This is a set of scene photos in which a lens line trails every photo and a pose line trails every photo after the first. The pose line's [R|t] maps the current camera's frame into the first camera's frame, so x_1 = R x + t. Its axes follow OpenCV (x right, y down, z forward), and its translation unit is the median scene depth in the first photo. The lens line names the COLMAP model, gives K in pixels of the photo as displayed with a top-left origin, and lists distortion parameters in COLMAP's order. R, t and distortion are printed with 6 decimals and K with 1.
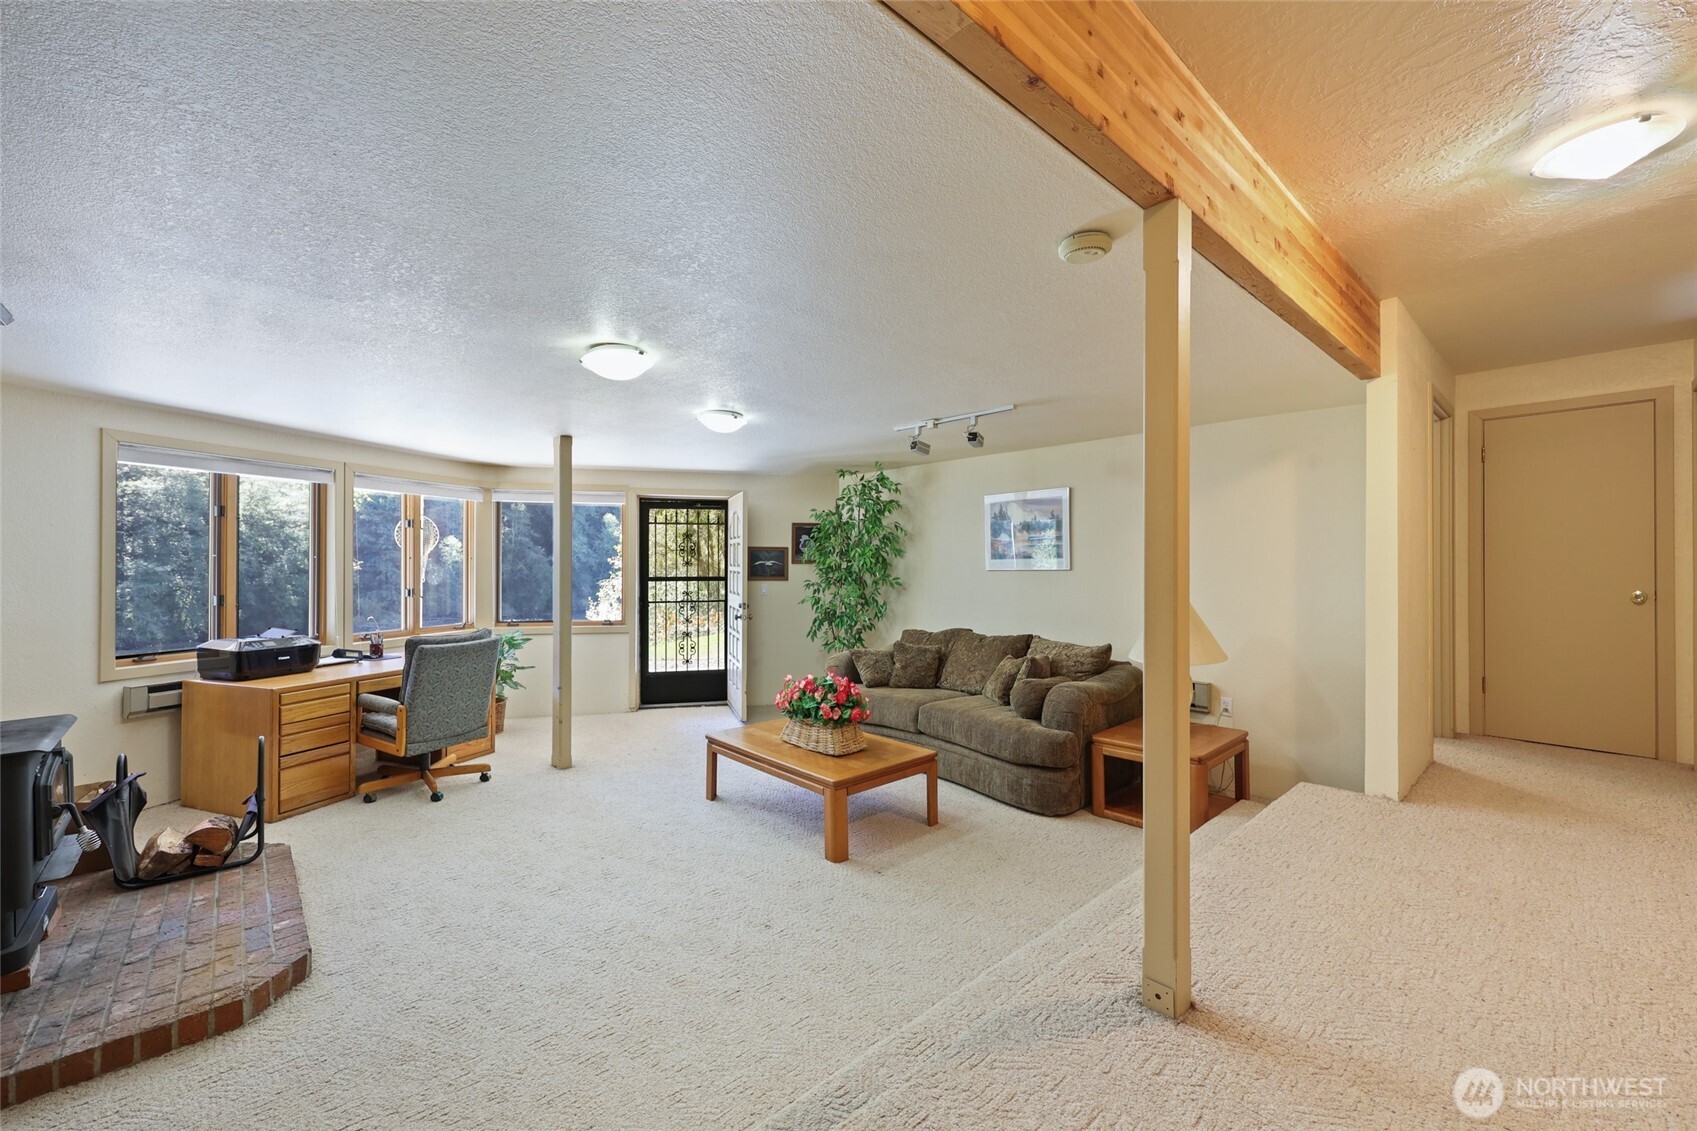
lens RADIAL K [[674.0, 0, 855.4], [0, 674.0, 565.3], [0, 0, 1]] dist [-0.000854, 0.000198]
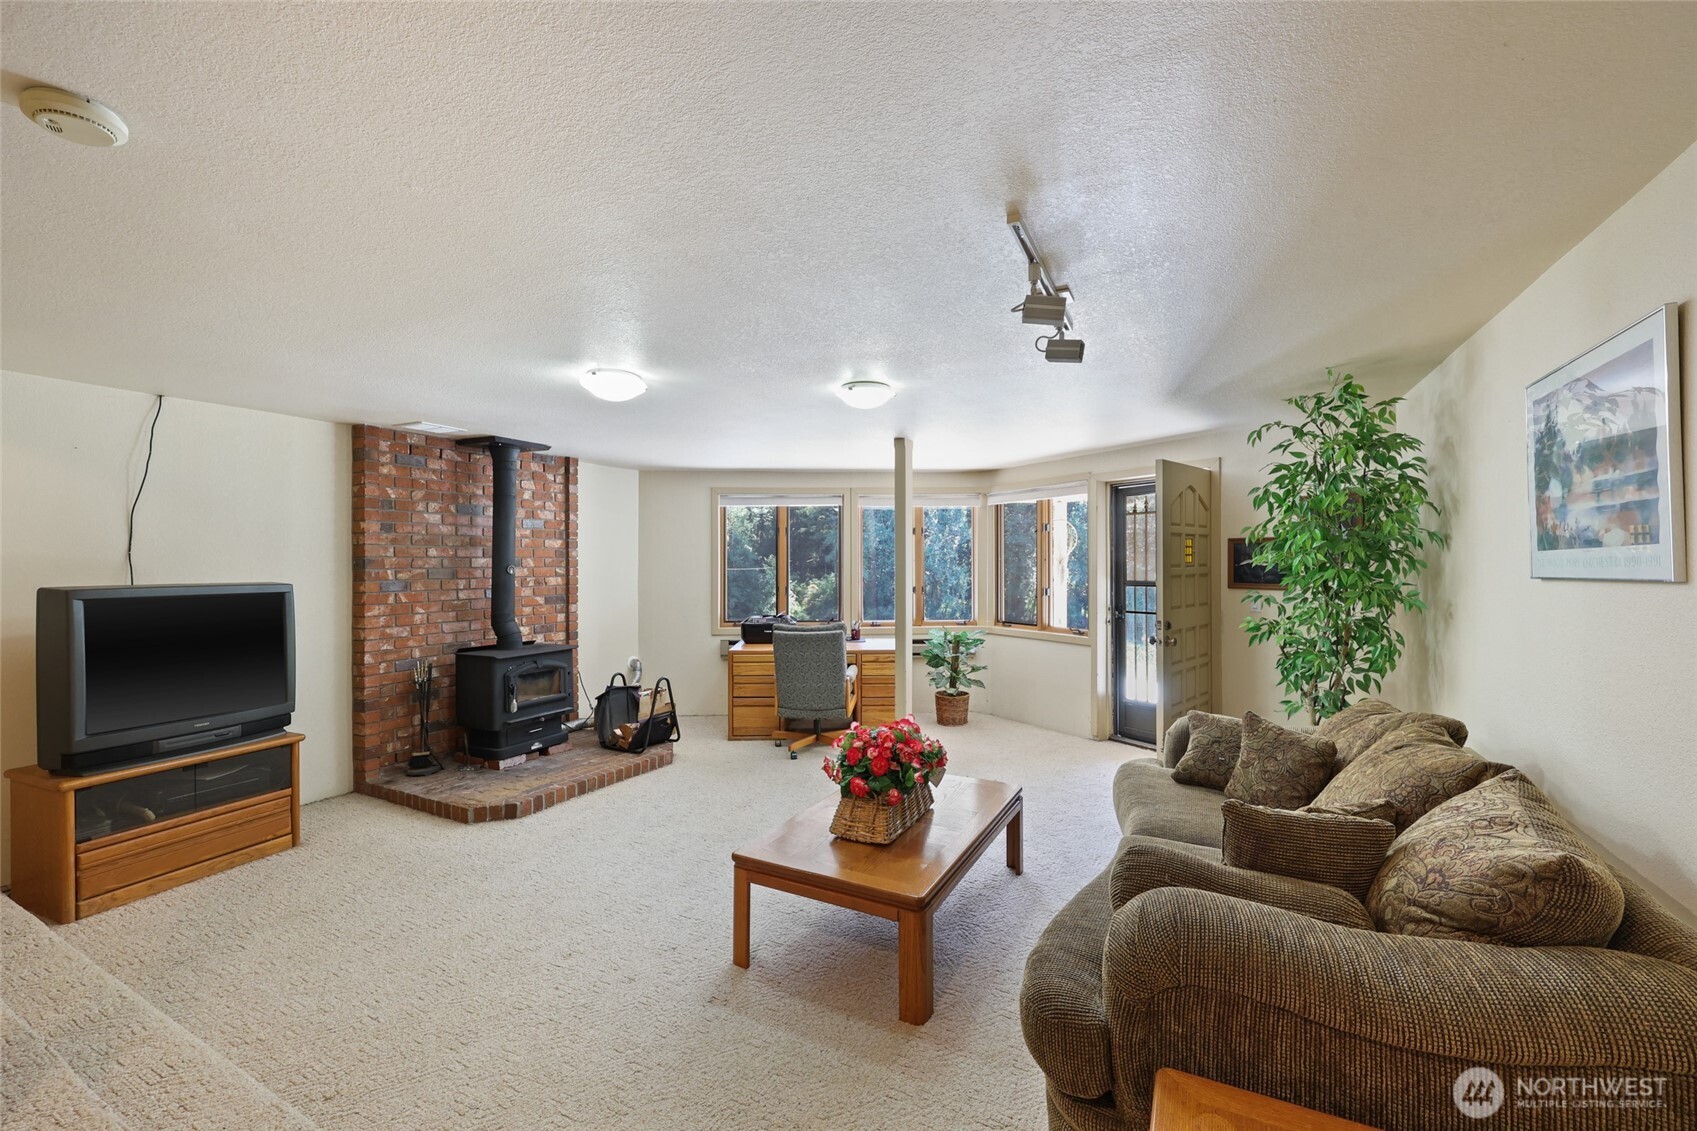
lens RADIAL K [[674.0, 0, 846.7], [0, 674.0, 567.8], [0, 0, 1]] dist [-0.000854, 0.000198]
pose [[0.336886, 0.001509, -0.941544, 0.468802], [0.002748, 0.999993, 0.002586, -0.001361], [0.941541, -0.003459, 0.336880, 0.560731]]
